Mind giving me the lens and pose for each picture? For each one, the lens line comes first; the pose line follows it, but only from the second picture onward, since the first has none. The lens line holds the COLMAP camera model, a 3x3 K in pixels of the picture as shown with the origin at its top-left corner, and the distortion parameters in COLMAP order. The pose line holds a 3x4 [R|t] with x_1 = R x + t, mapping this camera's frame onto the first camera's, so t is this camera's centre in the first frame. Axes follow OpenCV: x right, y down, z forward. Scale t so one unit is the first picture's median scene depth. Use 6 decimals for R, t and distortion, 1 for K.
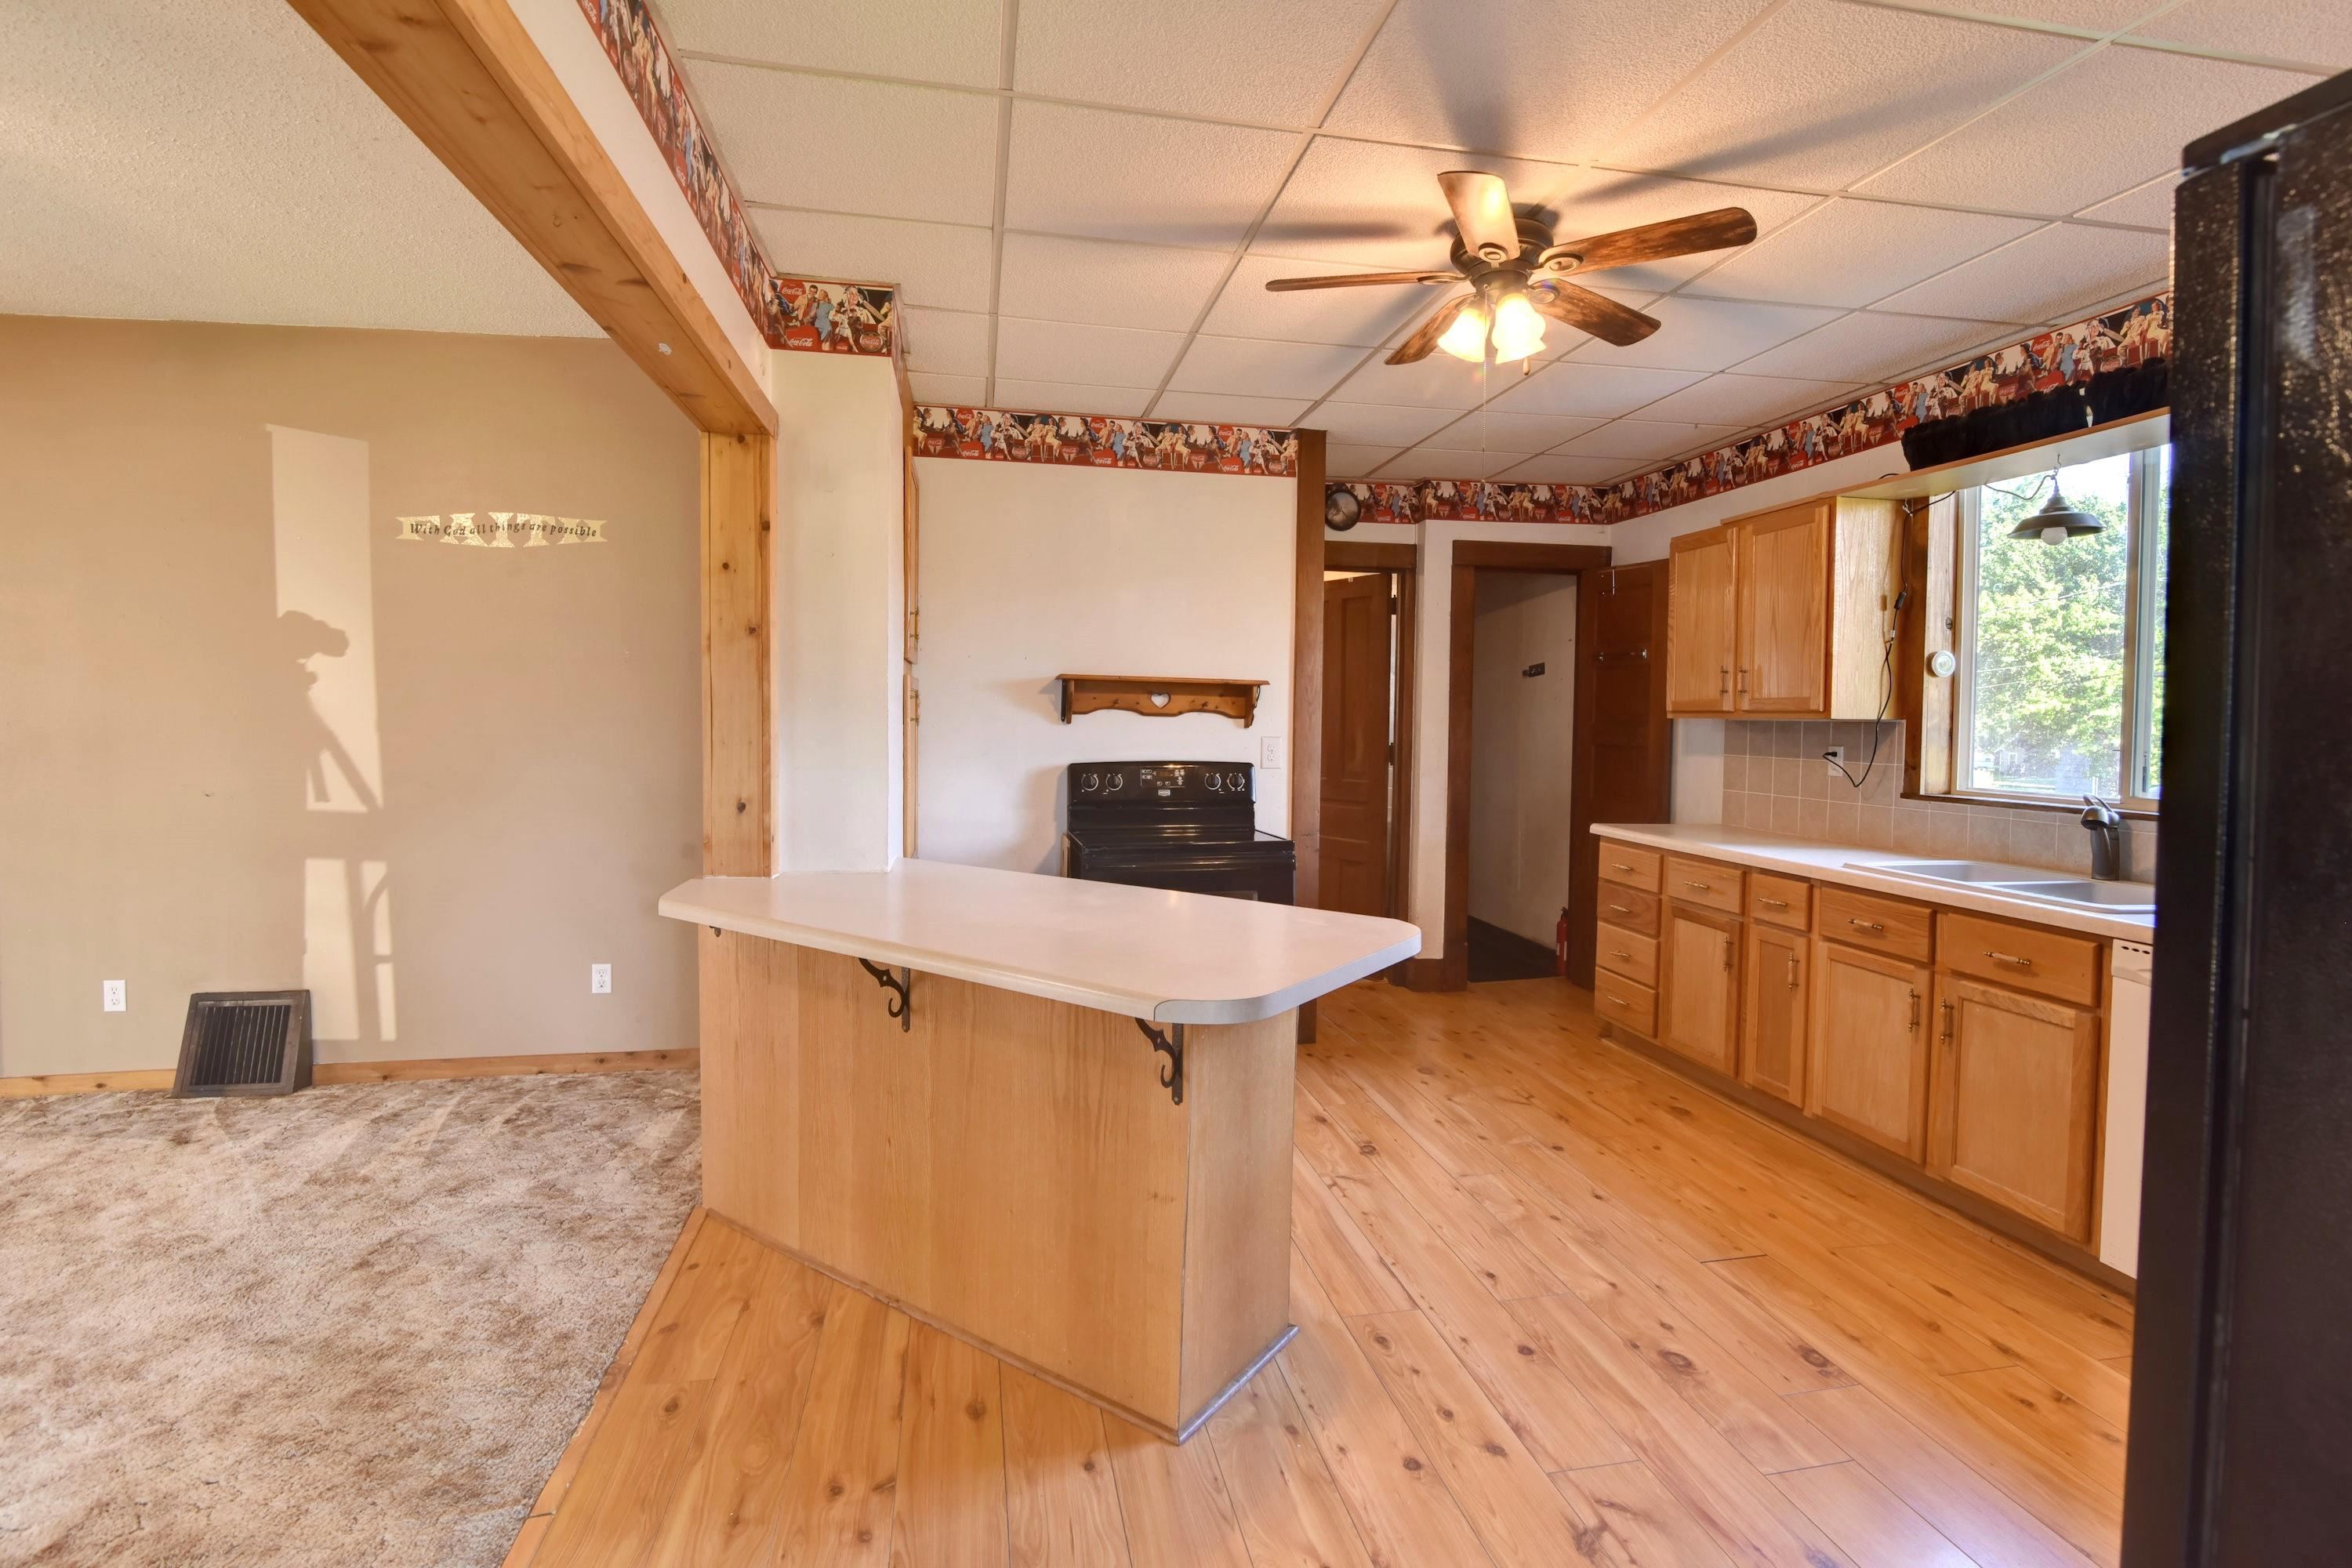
lens RADIAL K [[1096.6, 0, 1173.9], [0, 1096.6, 748.1], [0, 0, 1]] dist [-0.021099, 0.000468]
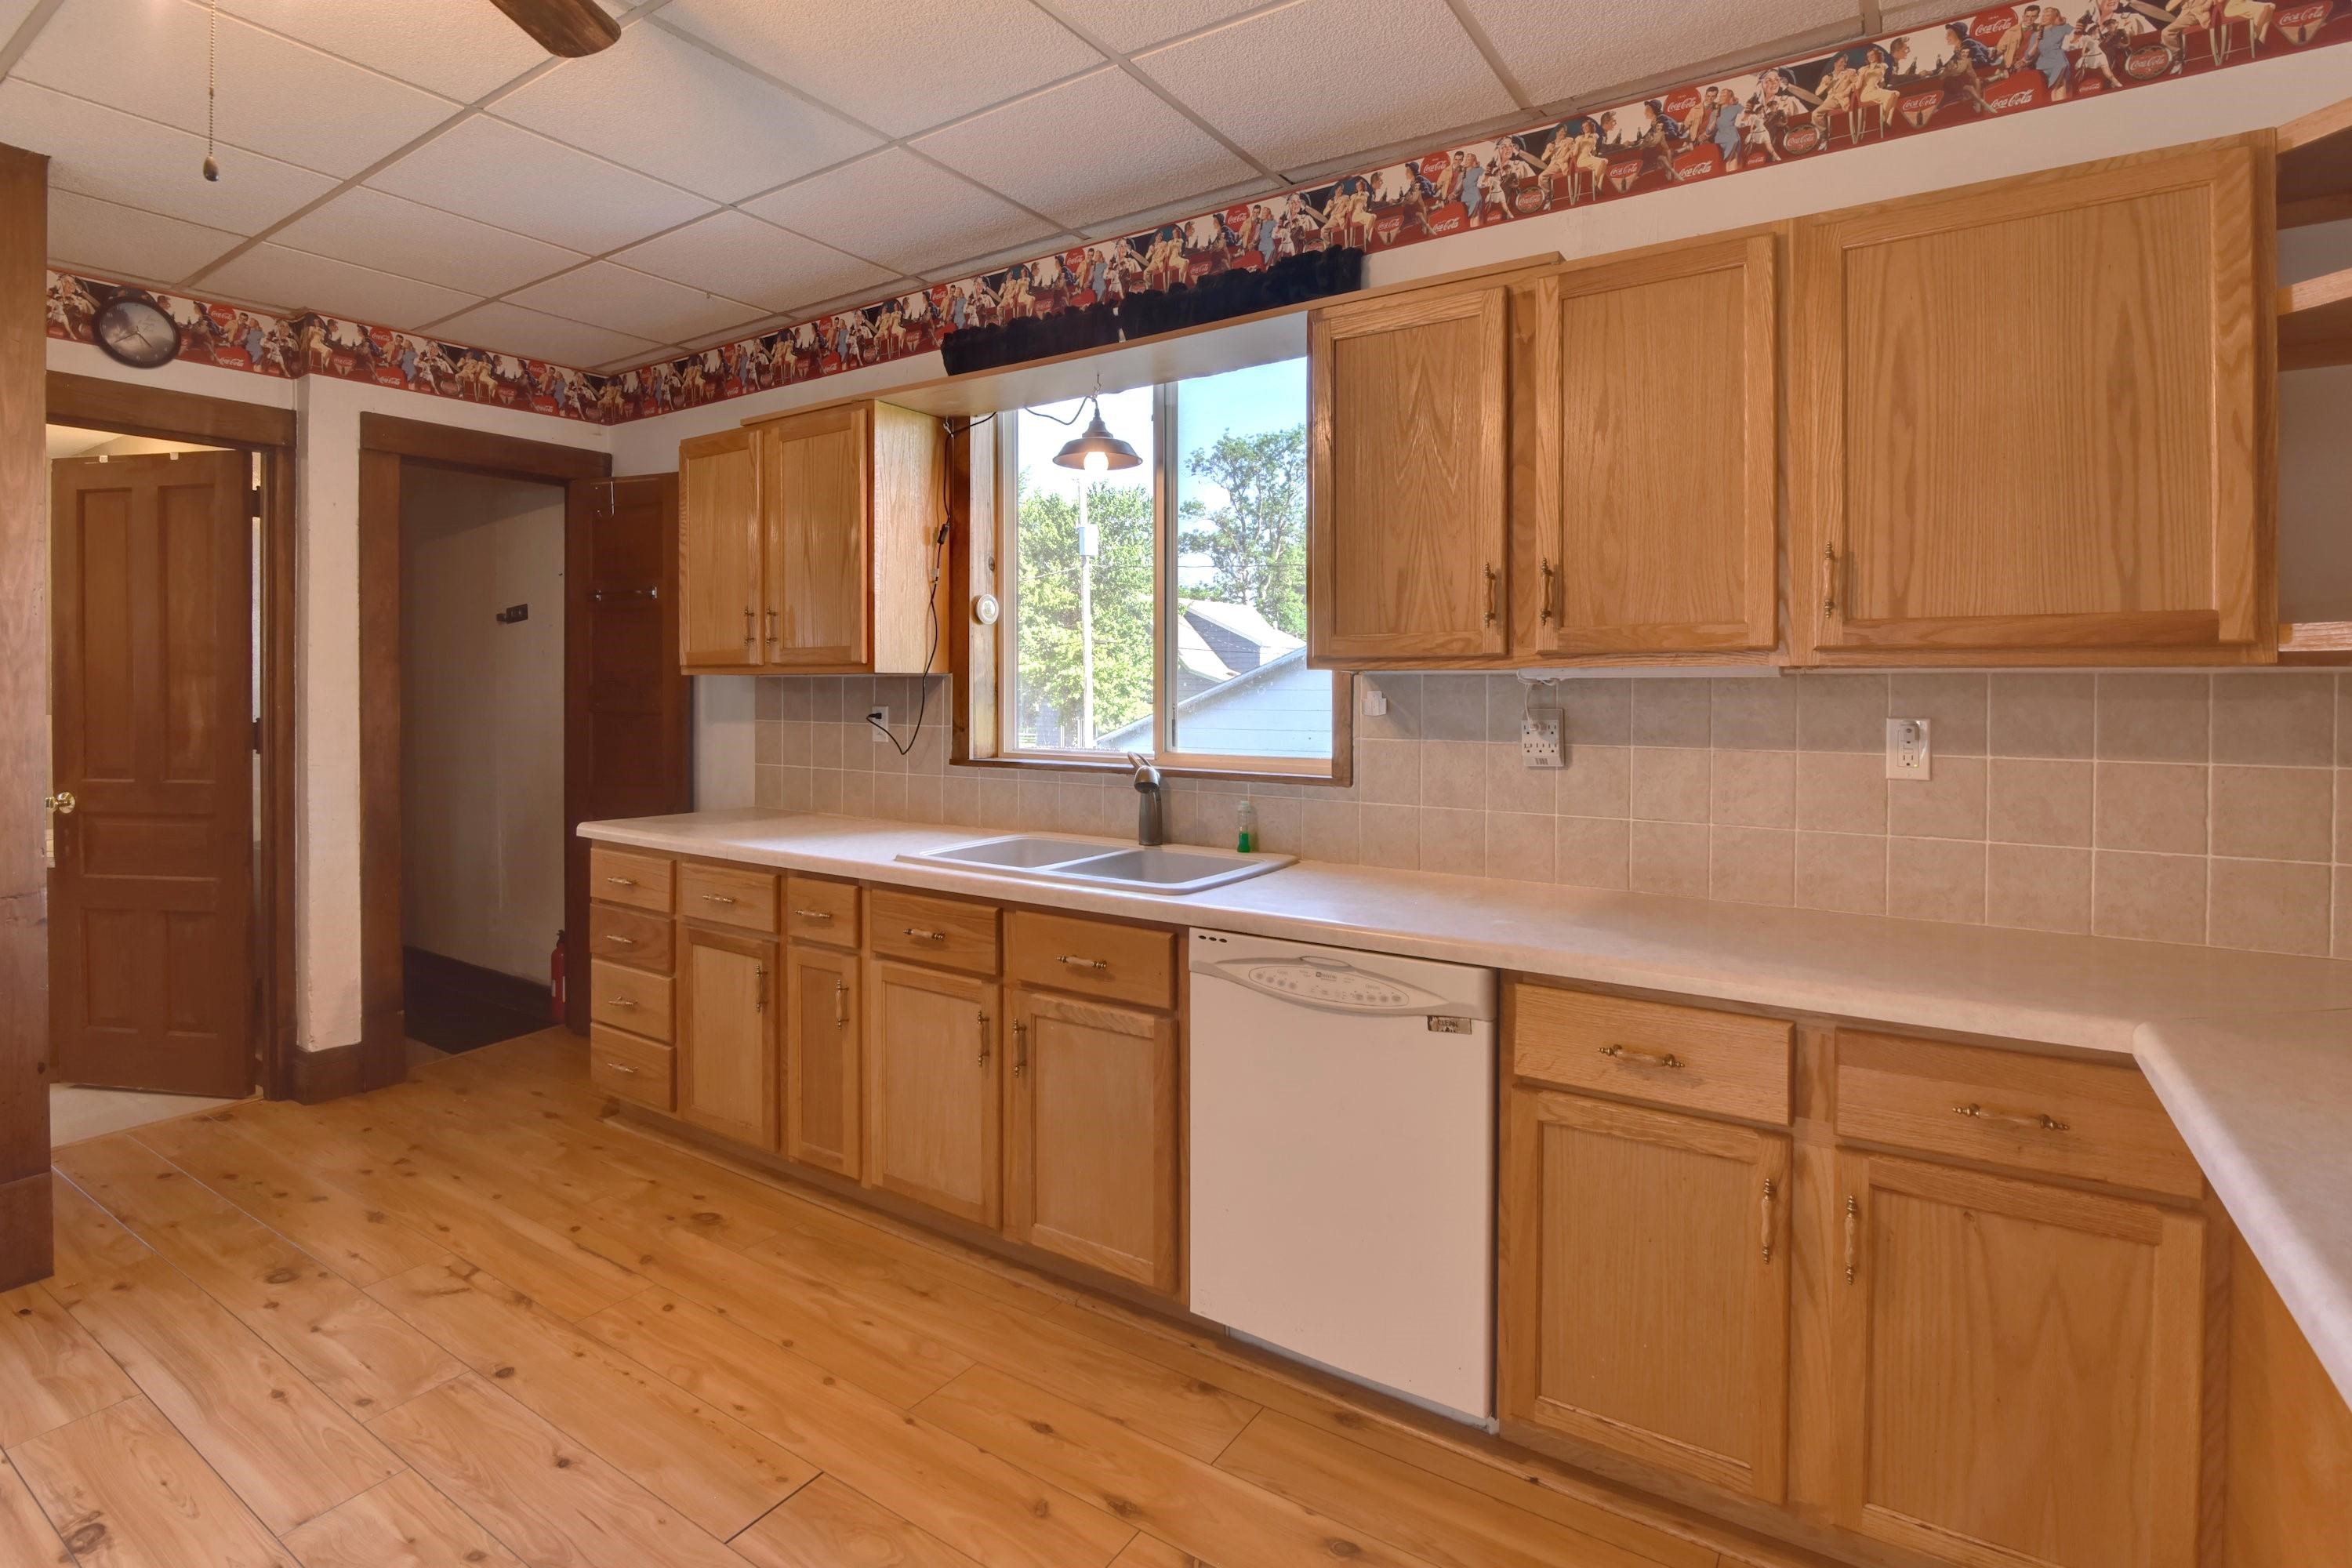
lens RADIAL K [[1121.9, 0, 1172.9], [0, 1121.9, 693.2], [0, 0, 1]] dist [-0.018511, 0.000465]
pose [[0.689796, -0.017265, 0.723798, 0.145251], [0.029664, 0.999550, -0.004428, -0.001383], [-0.723396, 0.024525, 0.689998, 0.250847]]
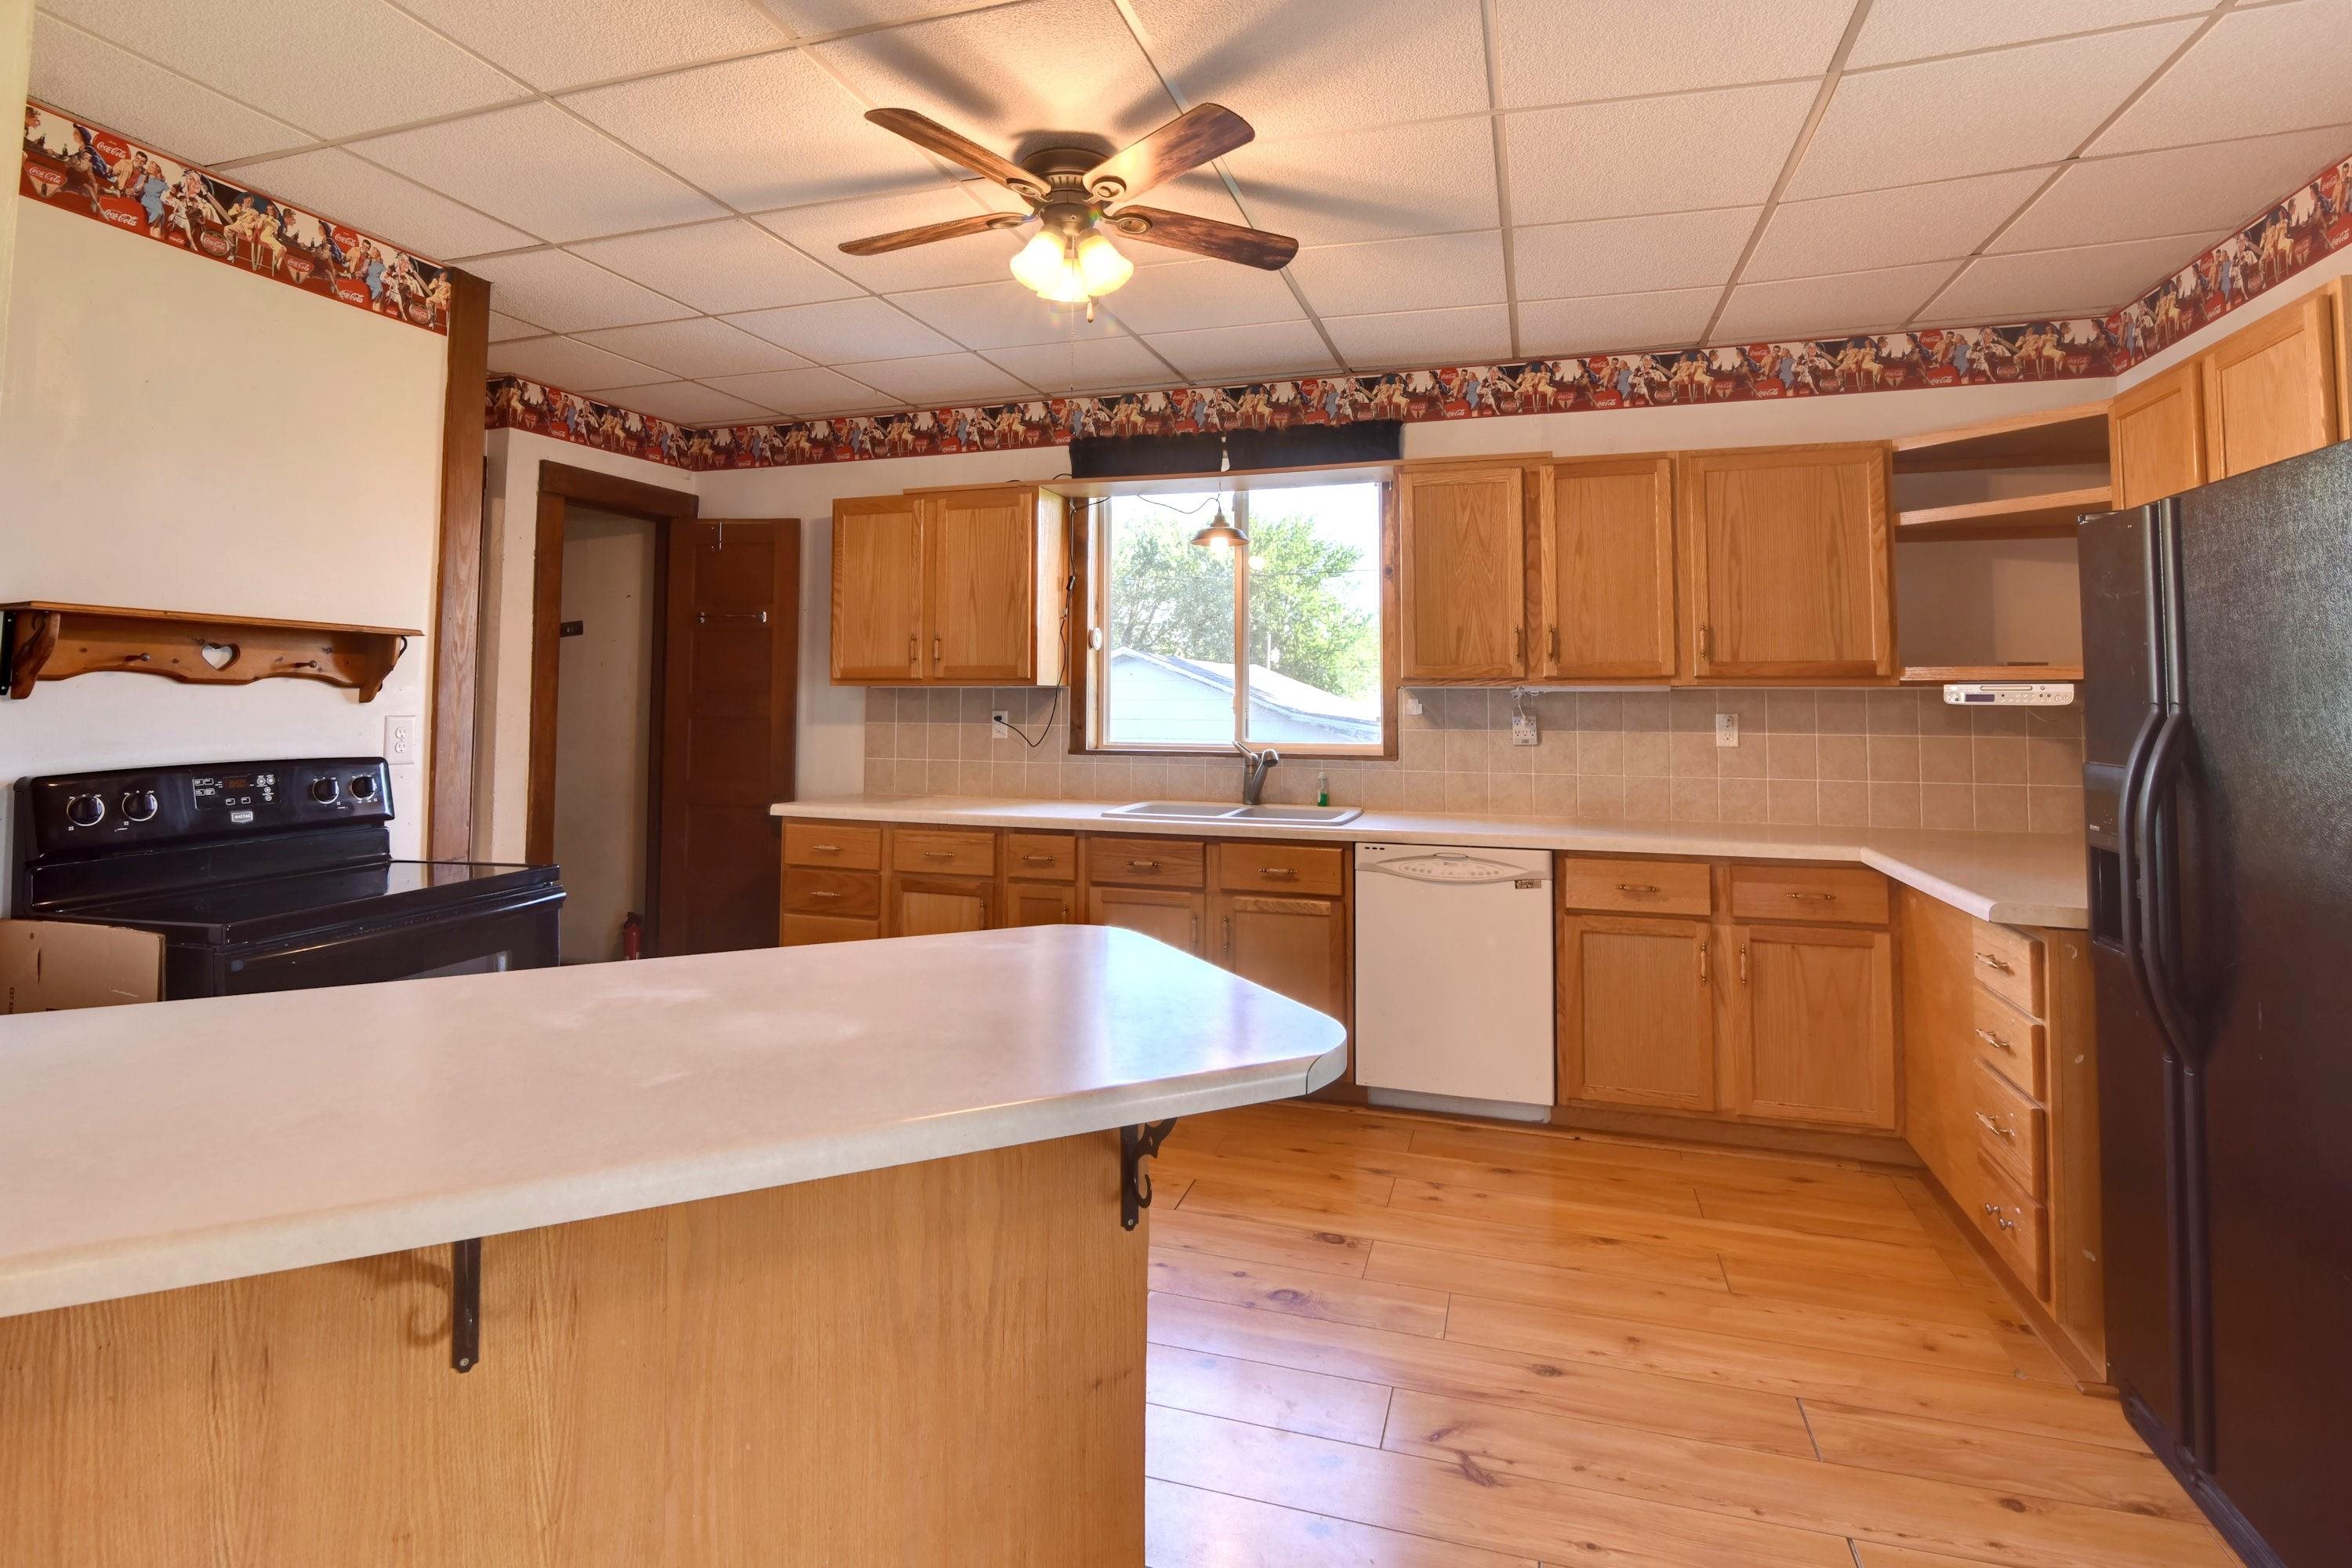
lens RADIAL K [[1138.5, 0, 1165.7], [0, 1138.5, 635.3], [0, 0, 1]] dist [-0.018544, -0.000348]
pose [[0.474417, 0.036413, 0.879547, -0.334413], [0.028983, 0.997956, -0.056948, -0.007682], [-0.879823, 0.052509, 0.472392, 0.321324]]
